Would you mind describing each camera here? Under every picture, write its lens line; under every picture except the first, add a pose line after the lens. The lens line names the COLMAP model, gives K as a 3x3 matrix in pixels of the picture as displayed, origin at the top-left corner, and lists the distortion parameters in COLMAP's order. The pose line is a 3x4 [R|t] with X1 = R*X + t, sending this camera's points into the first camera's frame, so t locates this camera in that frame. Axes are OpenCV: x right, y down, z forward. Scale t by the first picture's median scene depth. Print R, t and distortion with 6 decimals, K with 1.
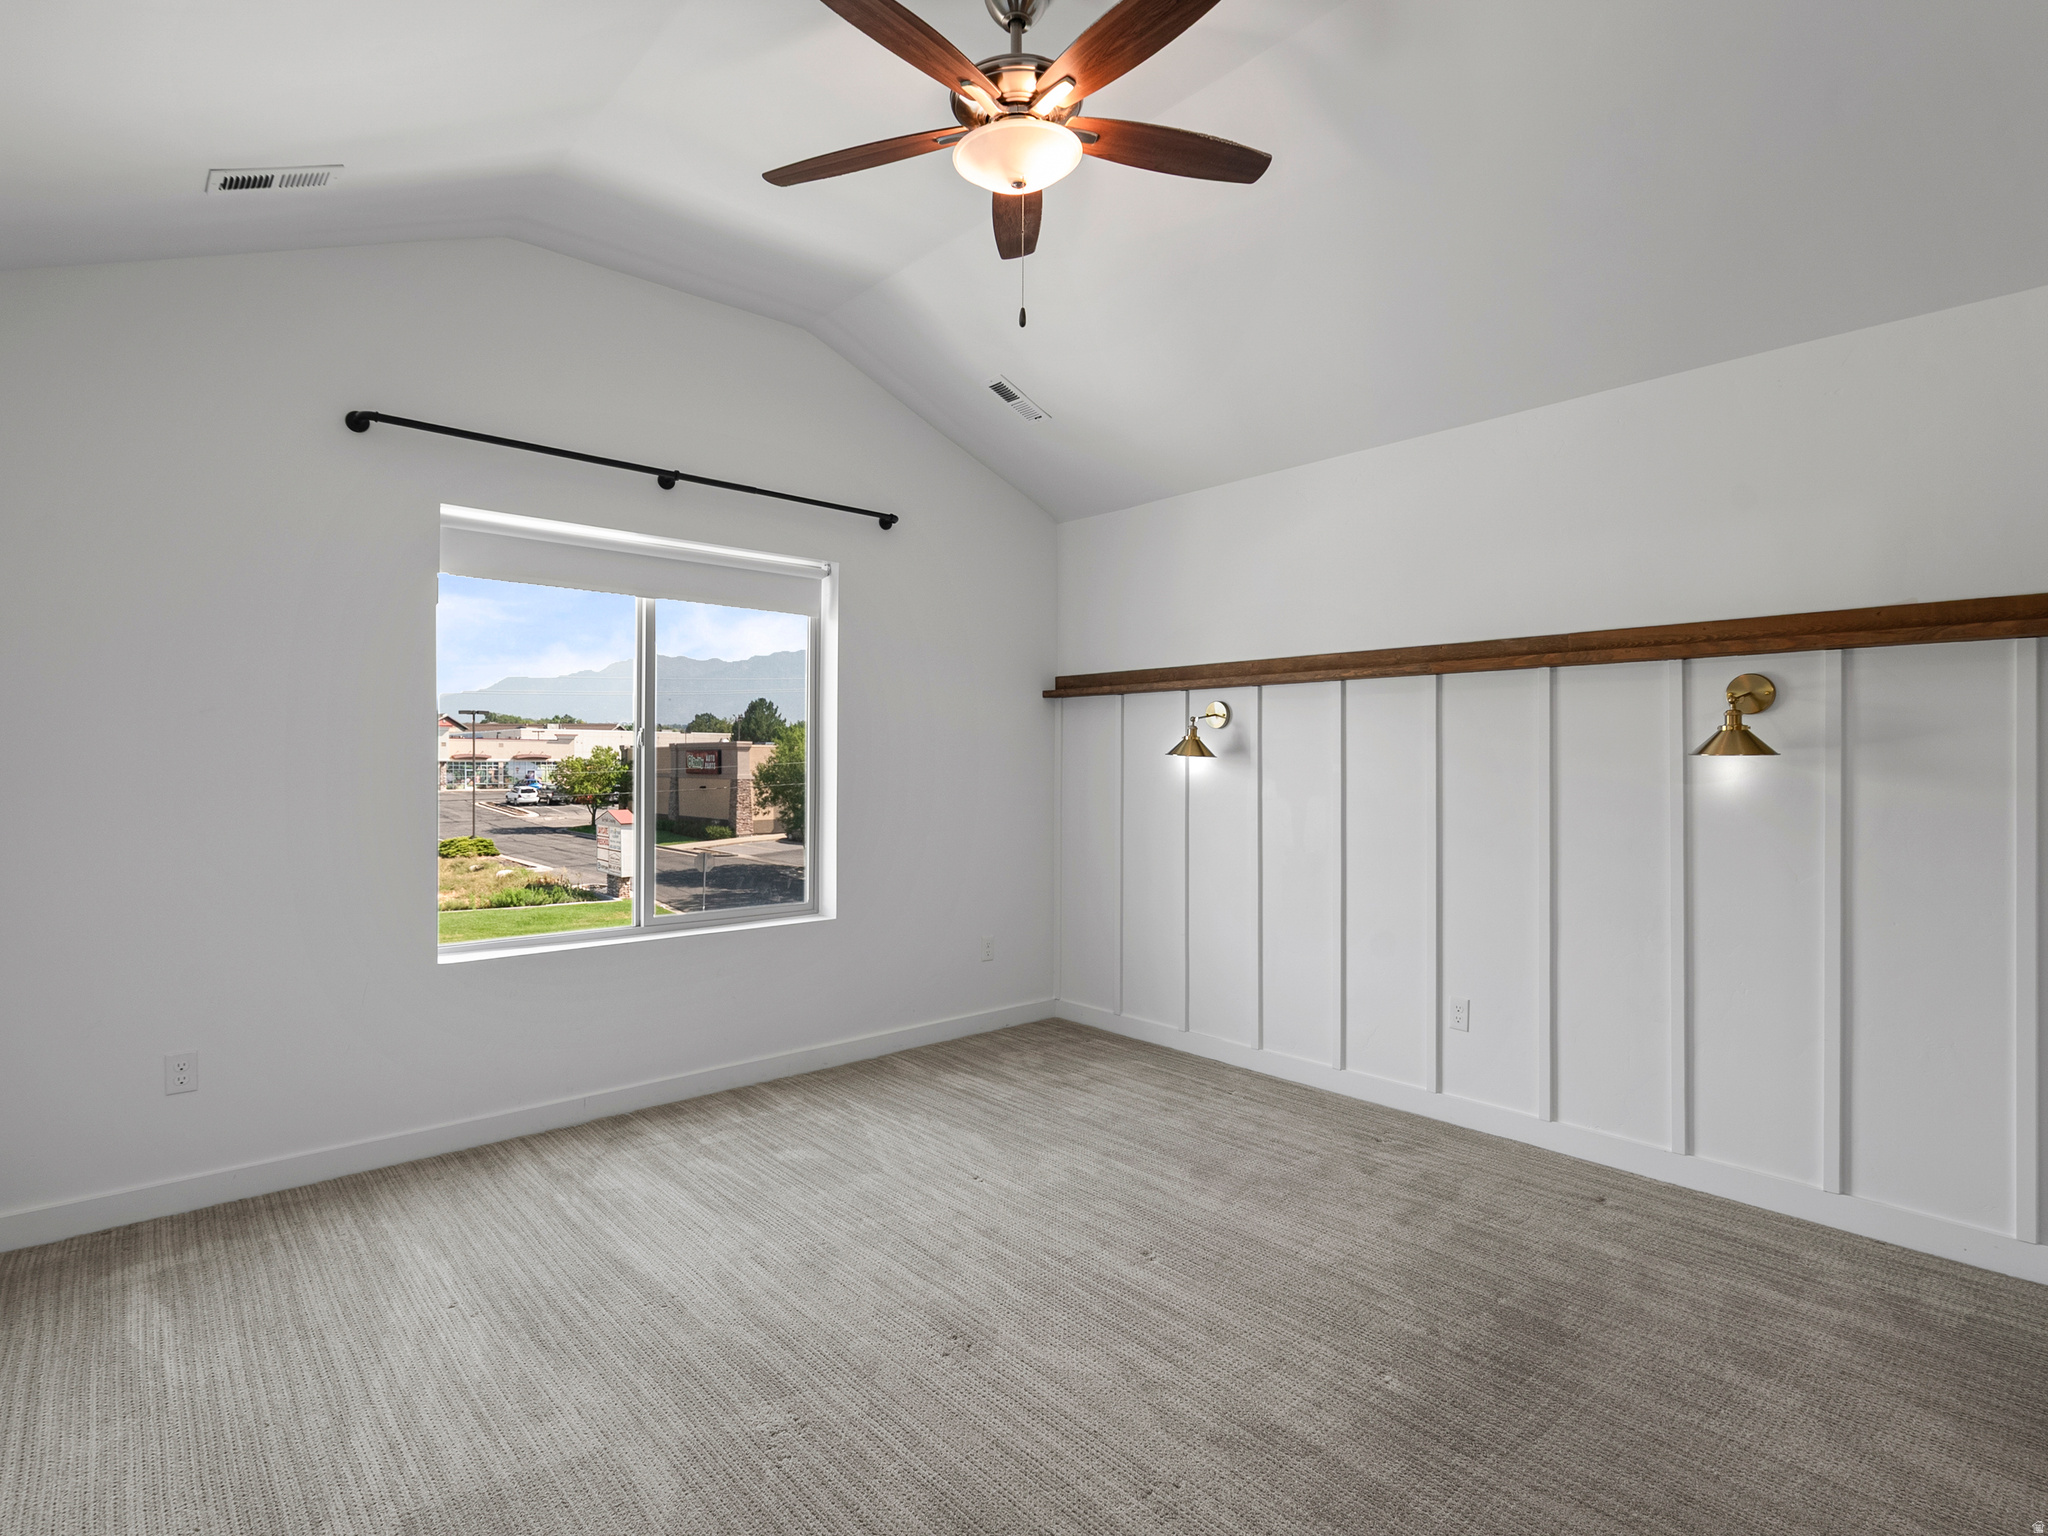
lens RADIAL K [[1035.8, 0, 1024.0], [0, 1035.8, 768.0], [0, 0, 1]] dist [-0.011819, 0.007608]
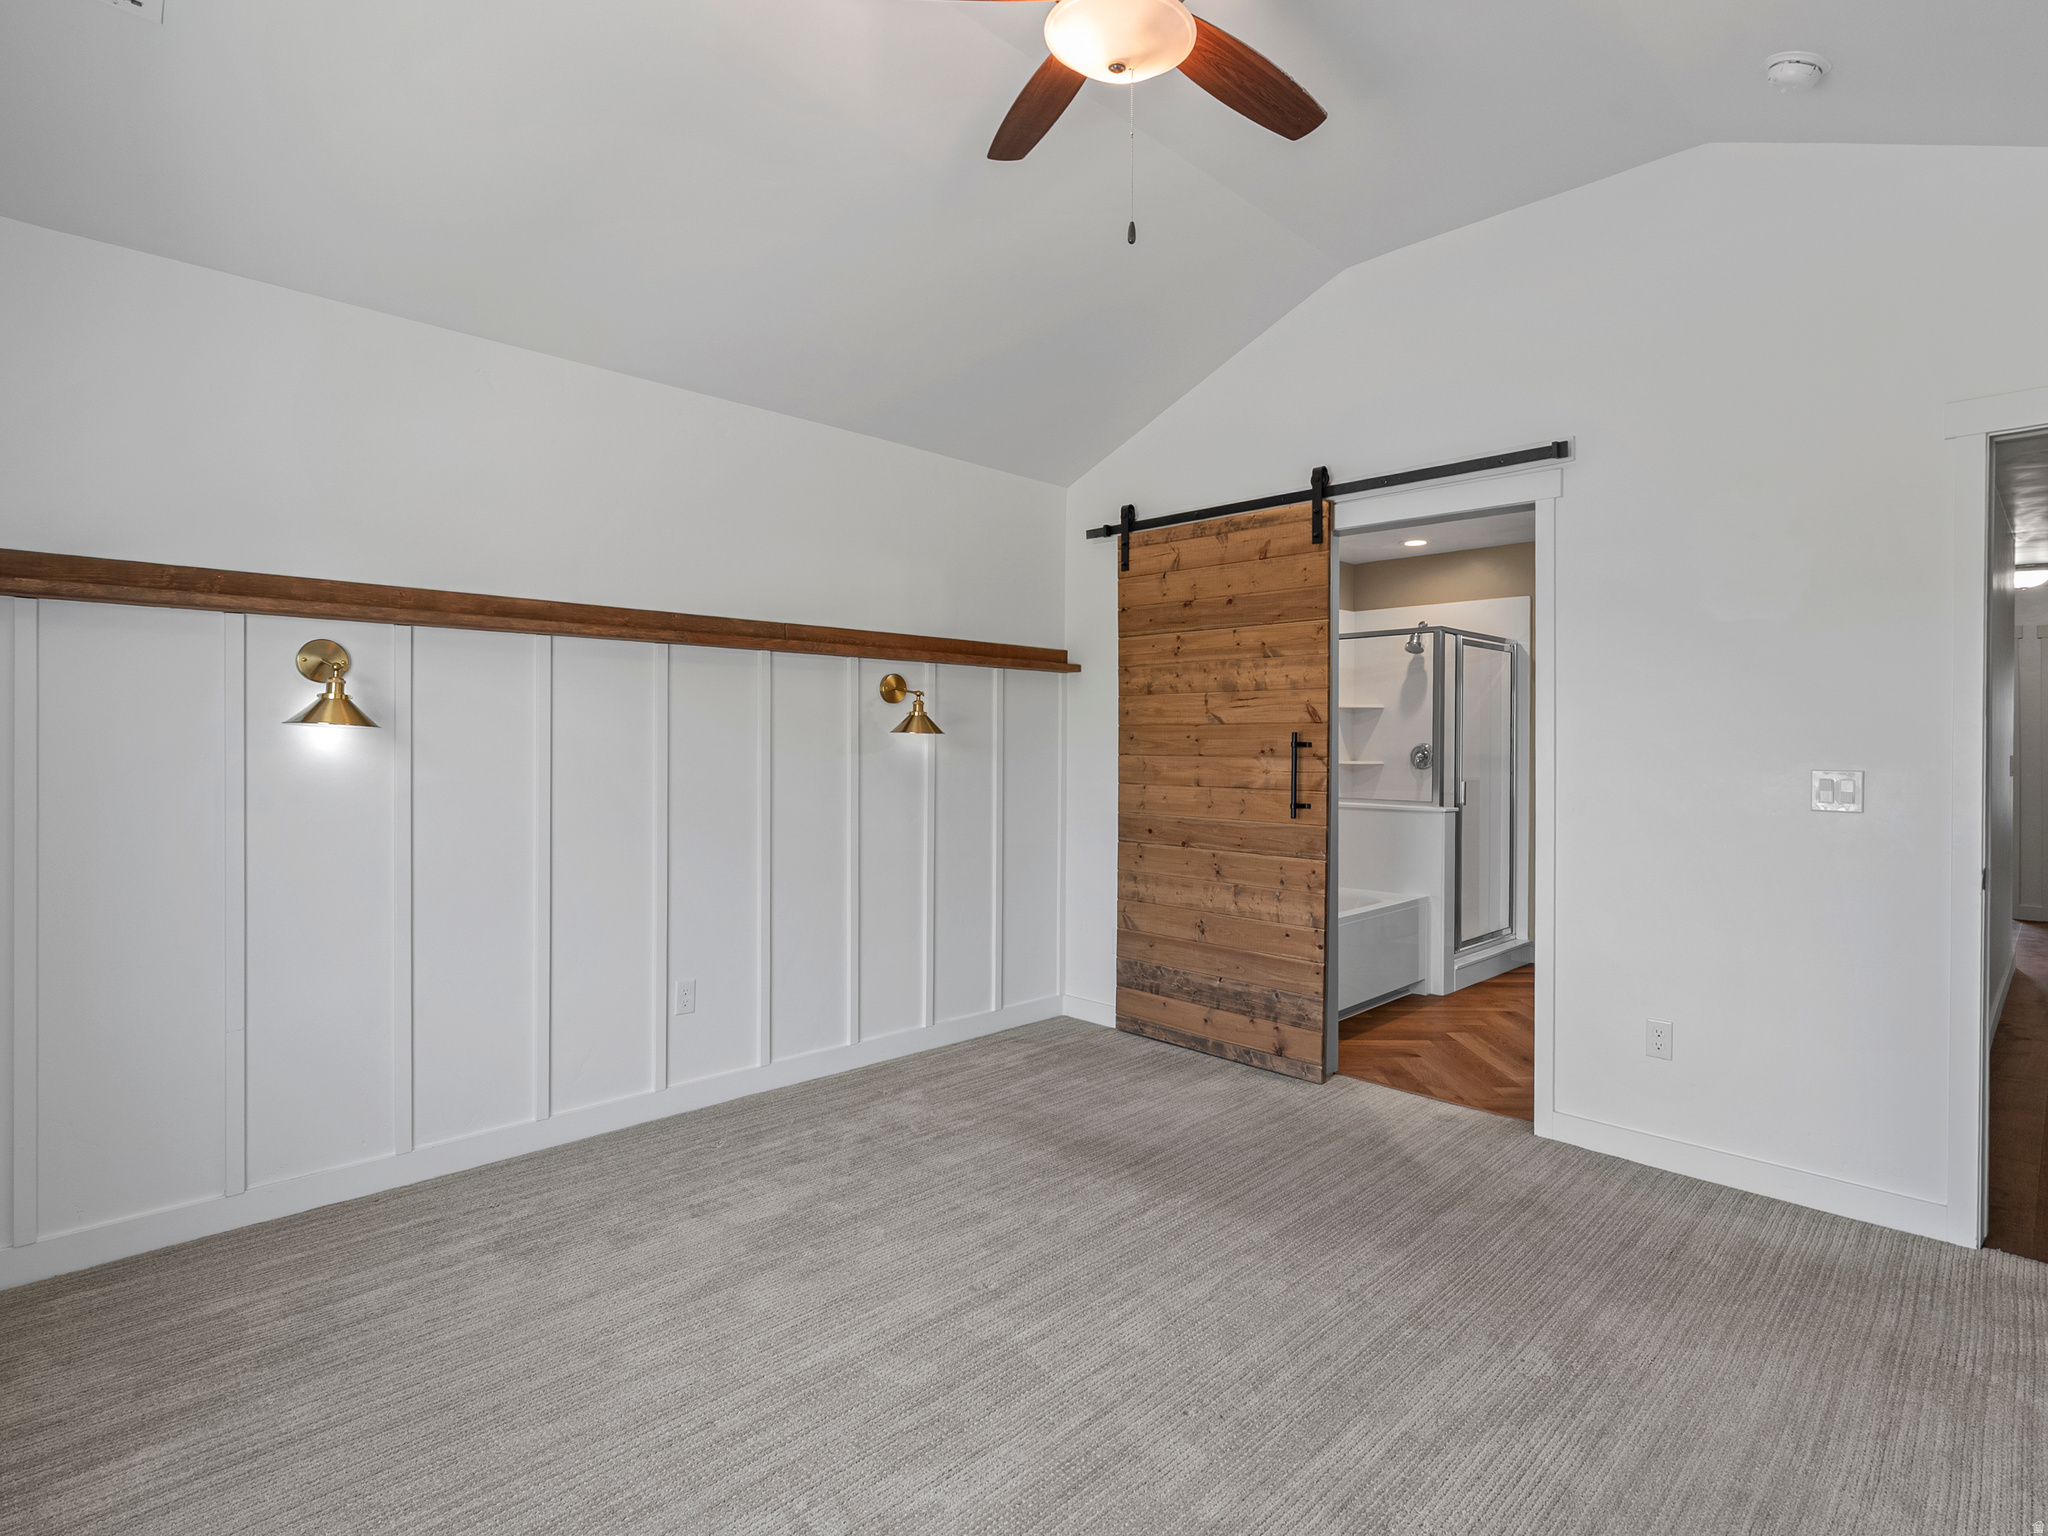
lens RADIAL K [[1052.9, 0, 1026.5], [0, 1052.9, 751.1], [0, 0, 1]] dist [-0.003566, 0.000725]
pose [[-0.053714, -0.016072, 0.998427, -0.565268], [-0.001957, 0.999870, 0.015990, -0.008536], [-0.998554, -0.001095, -0.053738, 0.719262]]
